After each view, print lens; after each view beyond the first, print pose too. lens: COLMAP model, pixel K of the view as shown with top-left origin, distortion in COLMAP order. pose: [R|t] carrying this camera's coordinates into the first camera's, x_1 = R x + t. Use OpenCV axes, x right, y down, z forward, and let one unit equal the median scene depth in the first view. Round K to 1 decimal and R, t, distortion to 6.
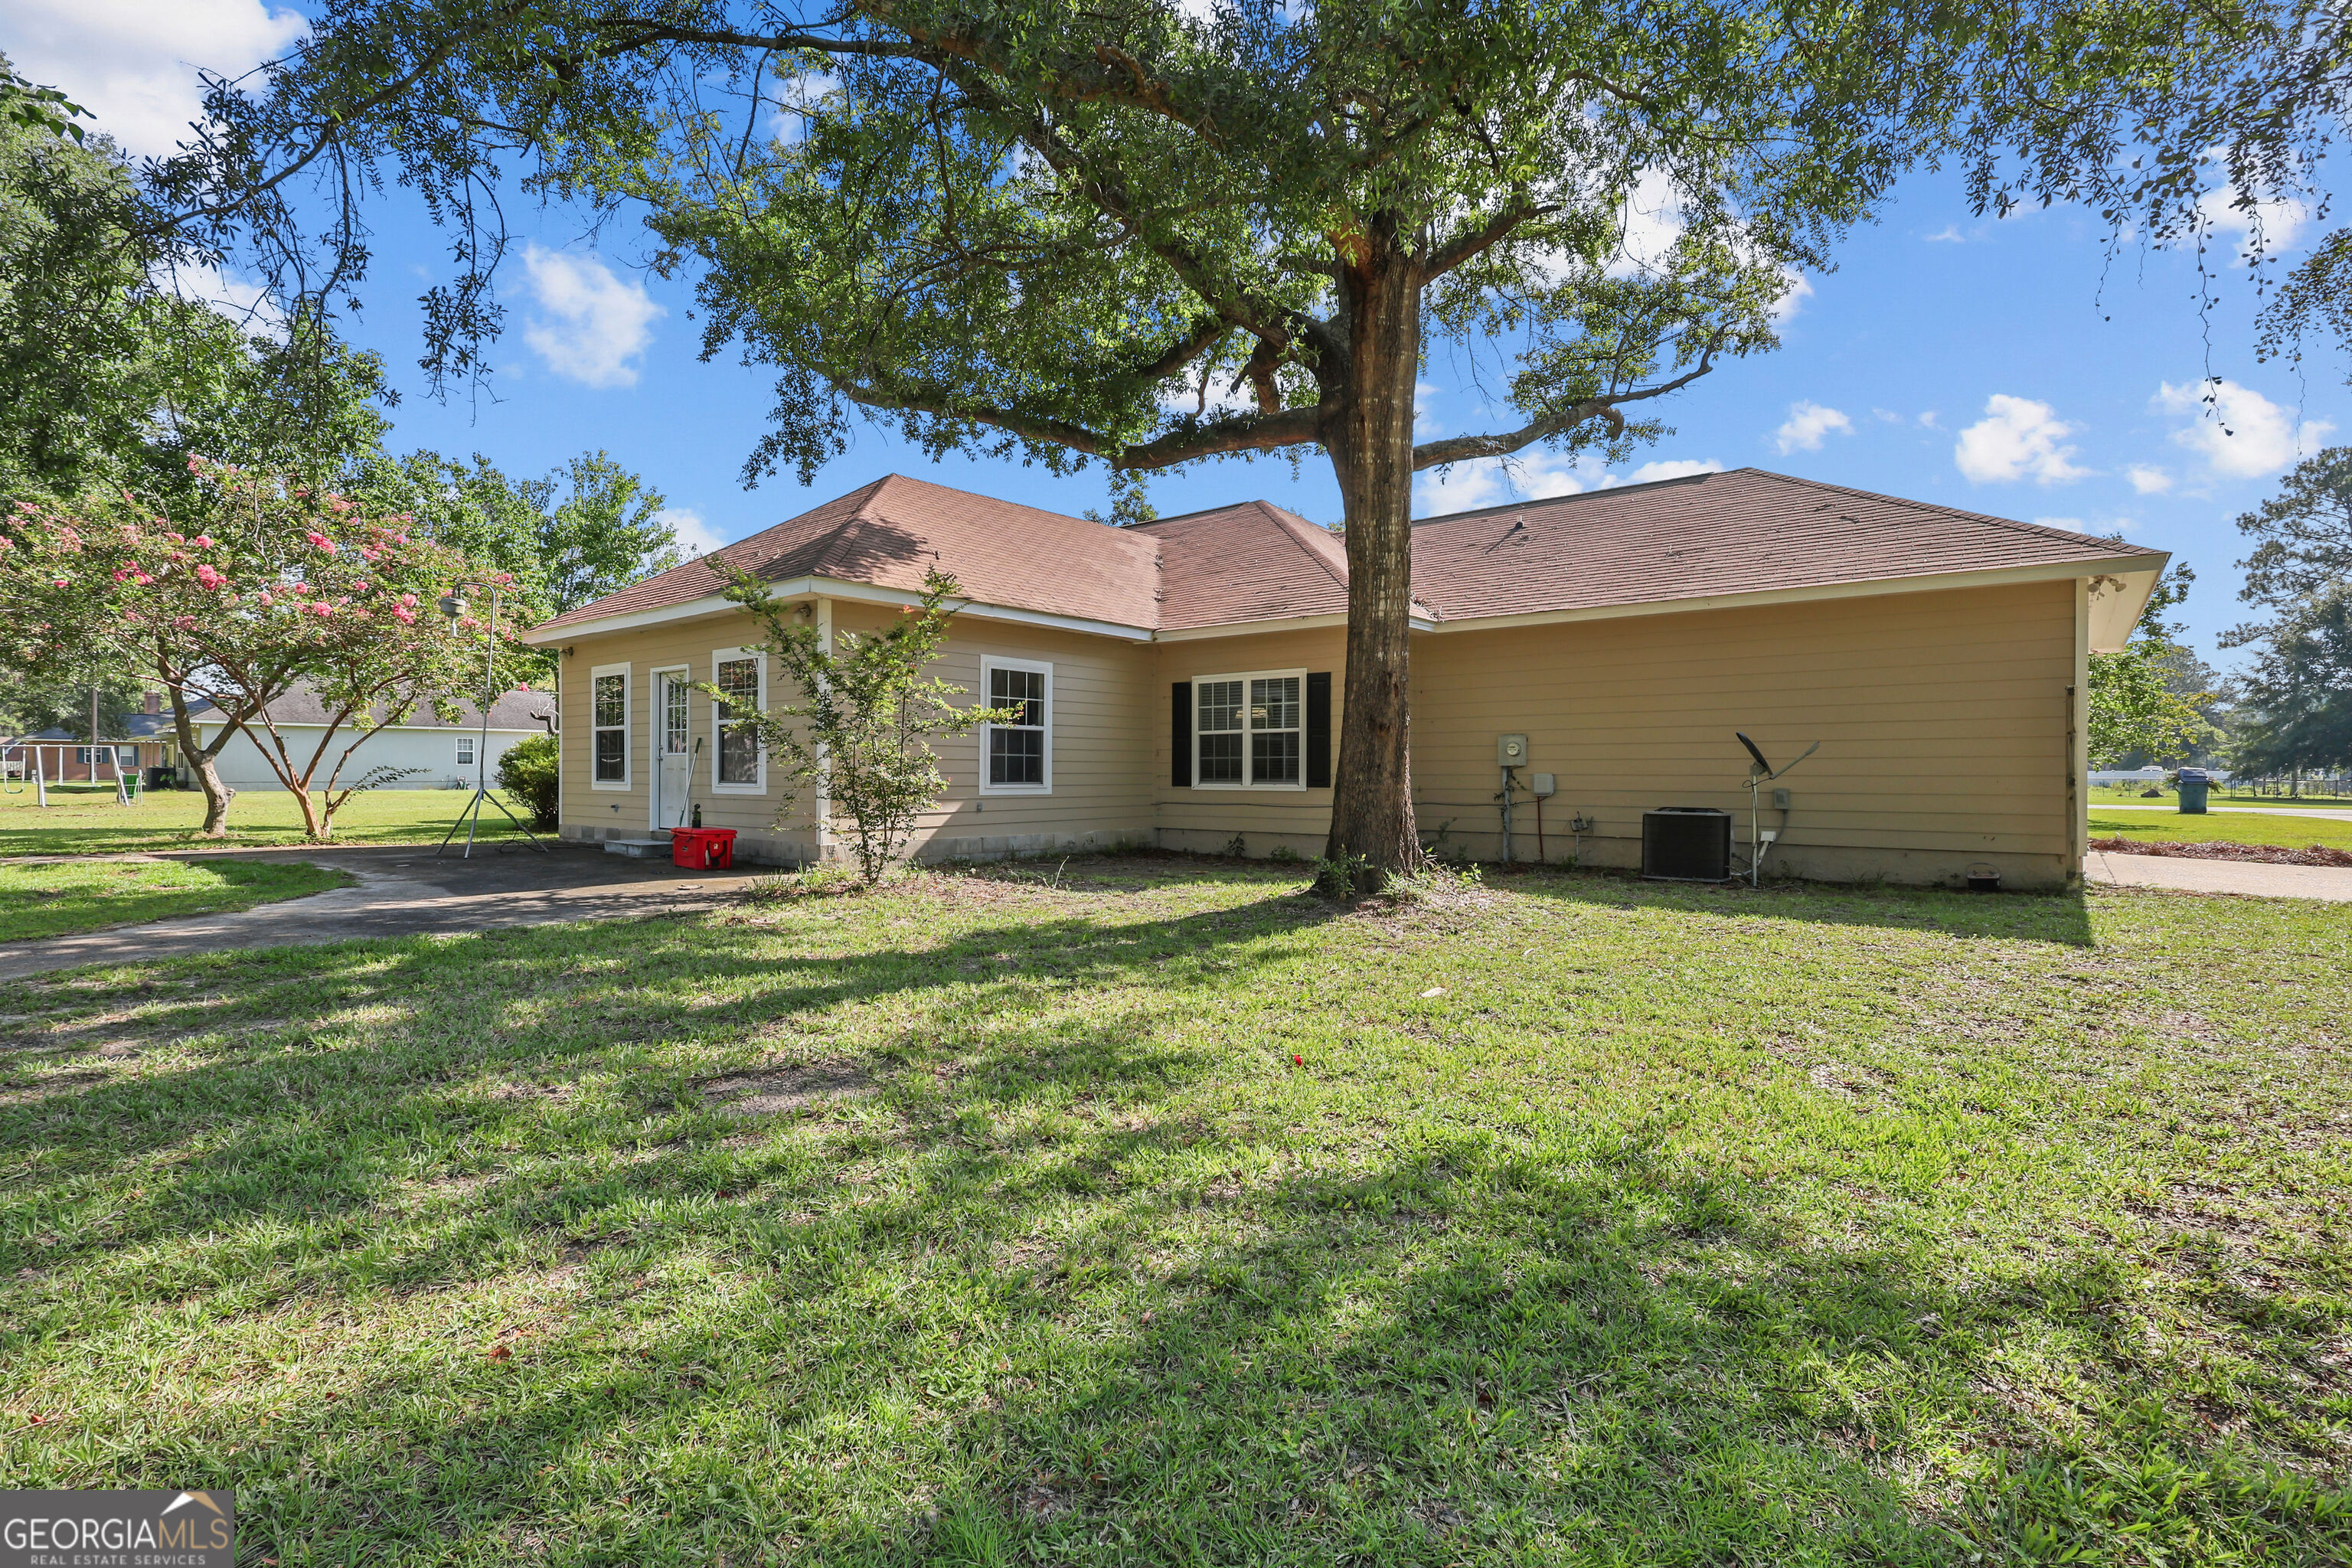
lens RADIAL K [[1088.1, 0, 1173.5], [0, 1088.1, 777.5], [0, 0, 1]] dist [0.000594, 0.001930]
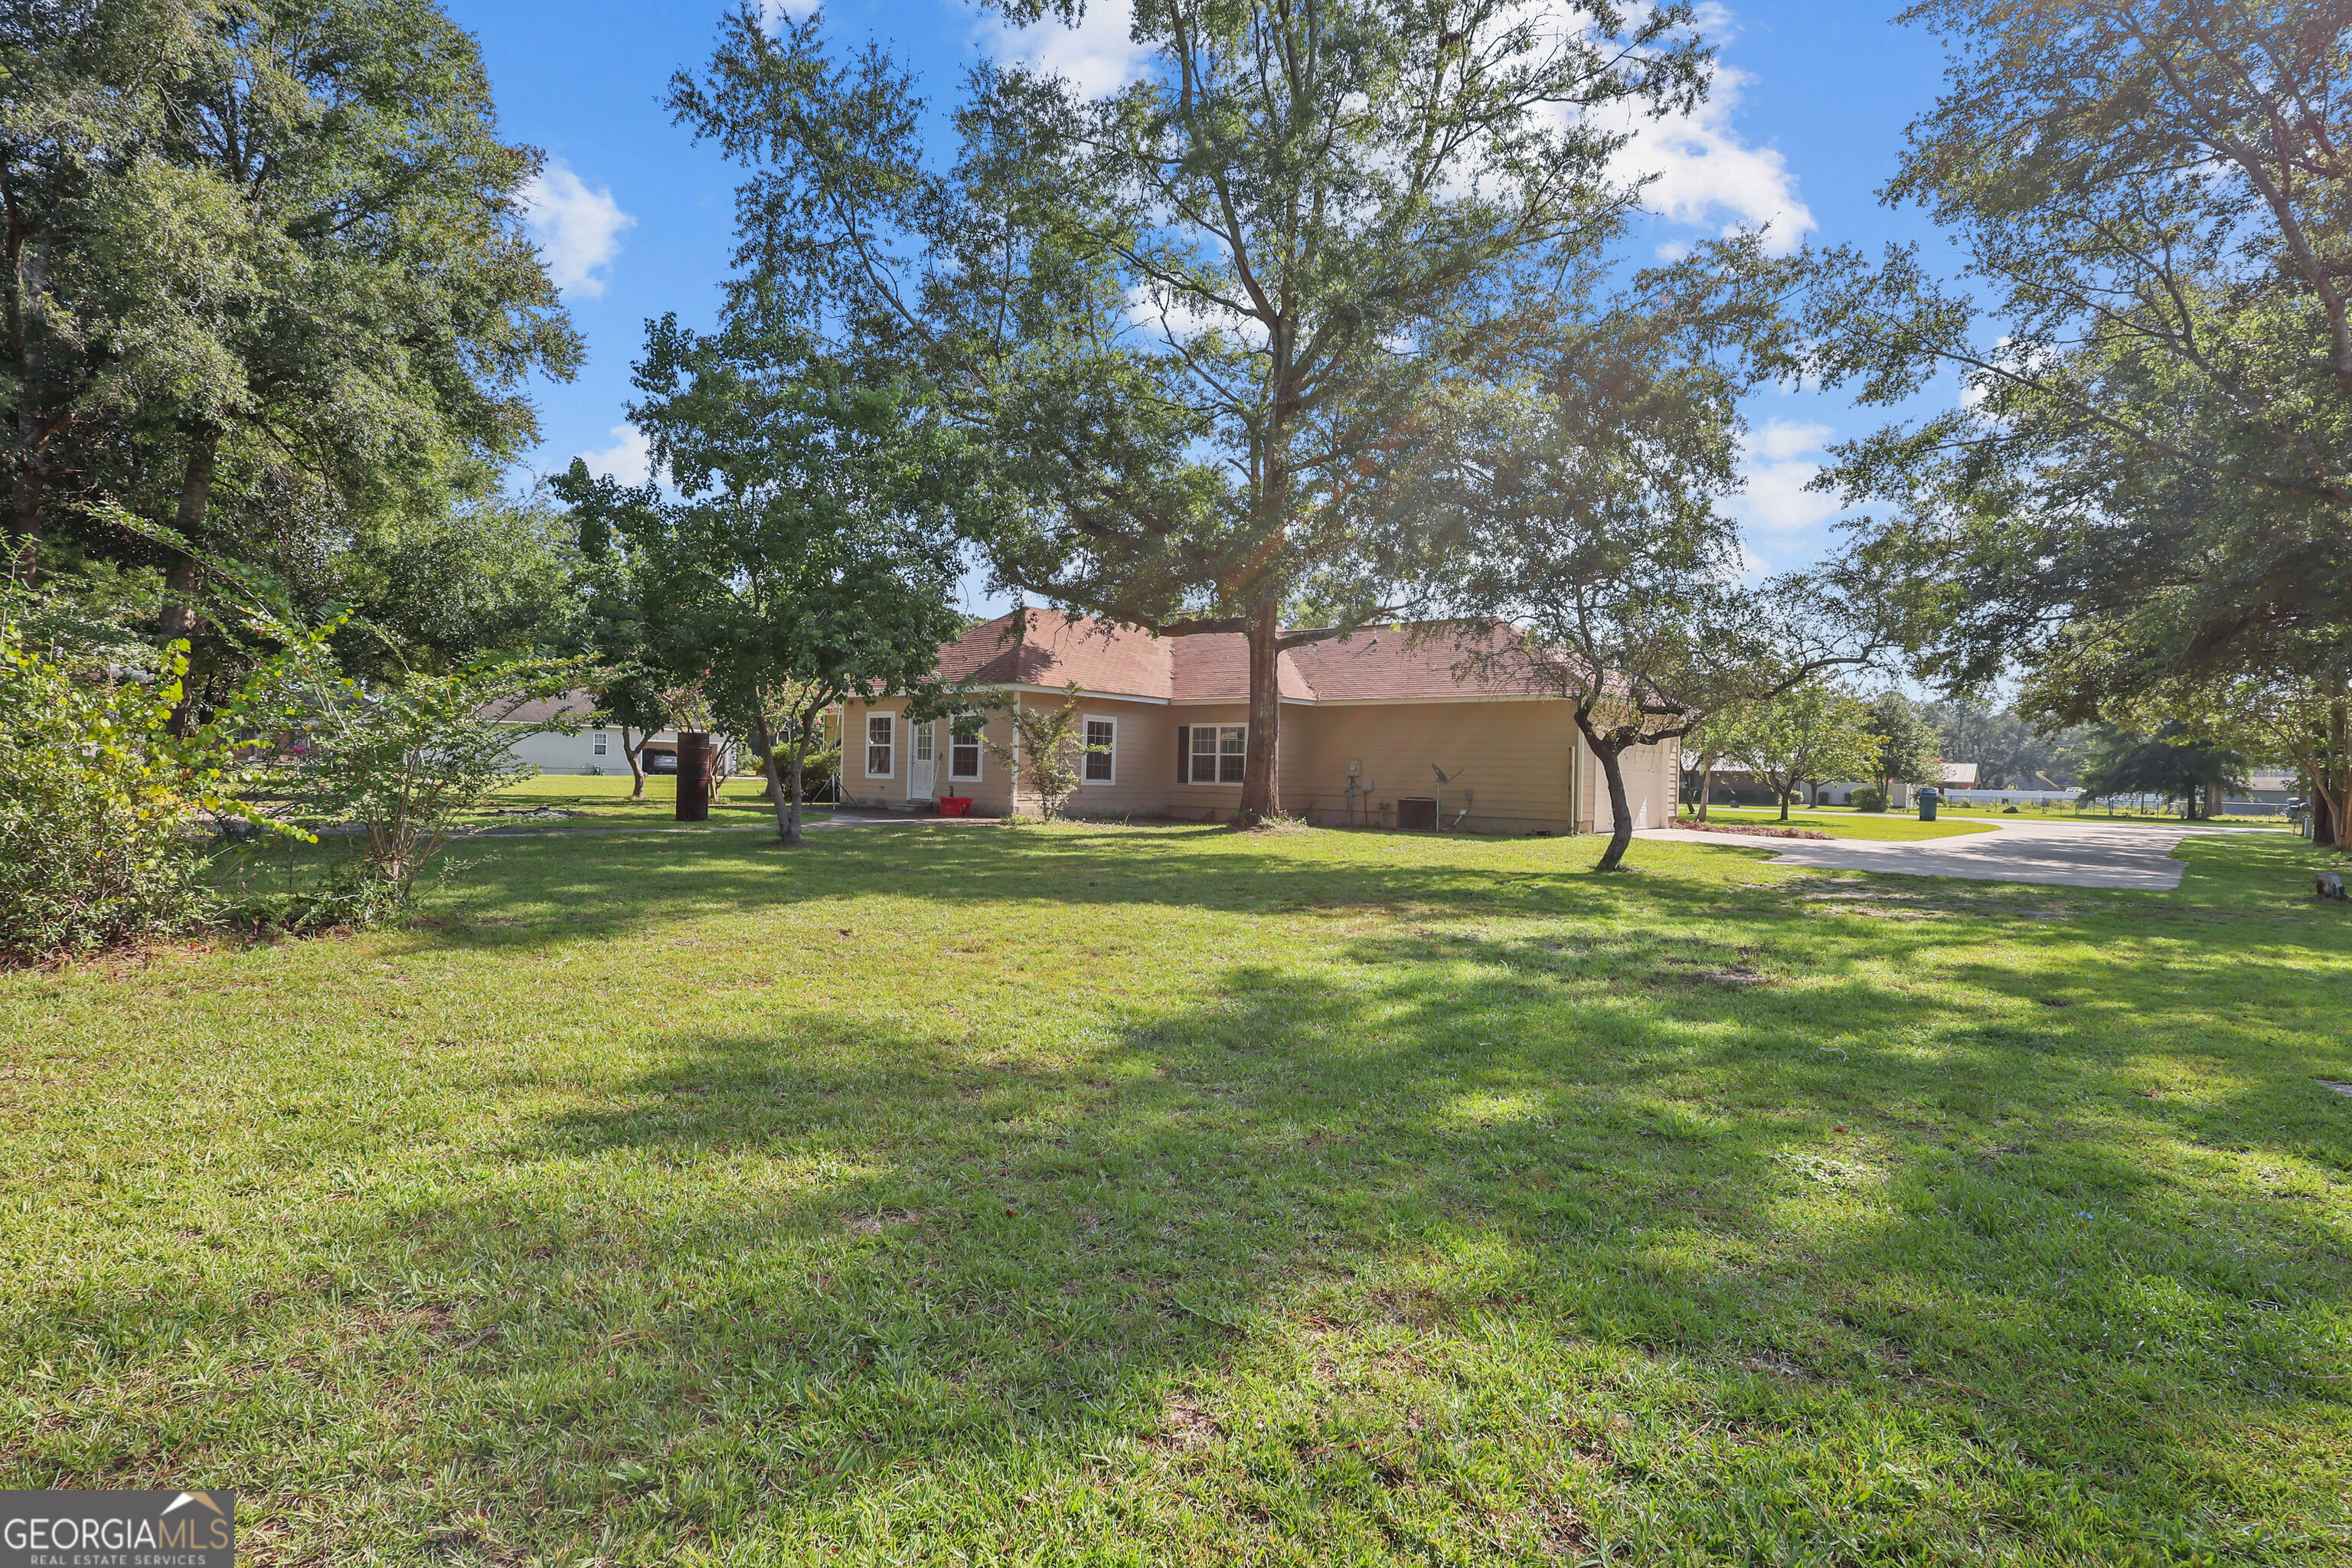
lens RADIAL K [[1088.1, 0, 1173.5], [0, 1088.1, 777.5], [0, 0, 1]] dist [0.000594, 0.001930]
pose [[0.999694, 0.024240, -0.004864, 0.000976], [-0.024252, 0.999703, -0.002546, 0.003455], [0.004801, 0.002663, 0.999985, -0.994953]]
